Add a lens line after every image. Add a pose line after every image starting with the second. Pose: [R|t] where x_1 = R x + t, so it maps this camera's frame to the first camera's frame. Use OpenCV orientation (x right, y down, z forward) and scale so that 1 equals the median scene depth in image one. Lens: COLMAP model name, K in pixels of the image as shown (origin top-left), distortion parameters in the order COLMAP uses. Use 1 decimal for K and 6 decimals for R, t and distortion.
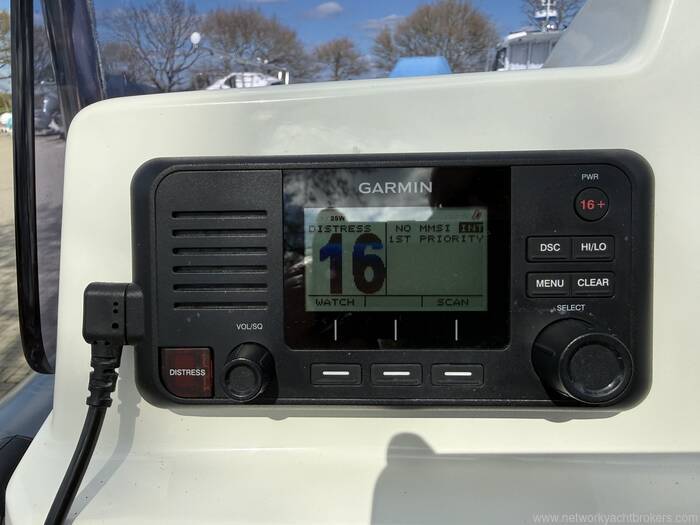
lens RADIAL K [[498.5, 0, 346.4], [0, 498.5, 265.0], [0, 0, 1]] dist [0.036785, -0.034320]
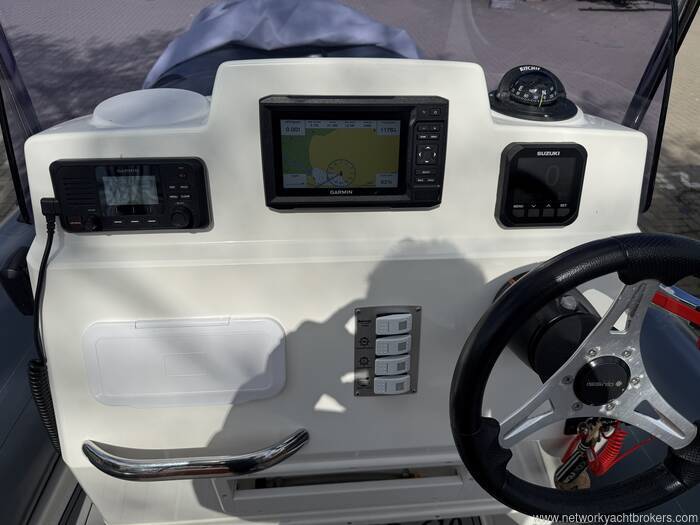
lens RADIAL K [[474.2, 0, 351.3], [0, 474.2, 261.4], [0, 0, 1]] dist [0.008161, 0.002309]
pose [[0.993325, -0.034266, 0.110140, 1.194185], [0.002843, 0.961839, 0.273602, -0.422198], [-0.115312, -0.271463, 0.955516, -2.421468]]
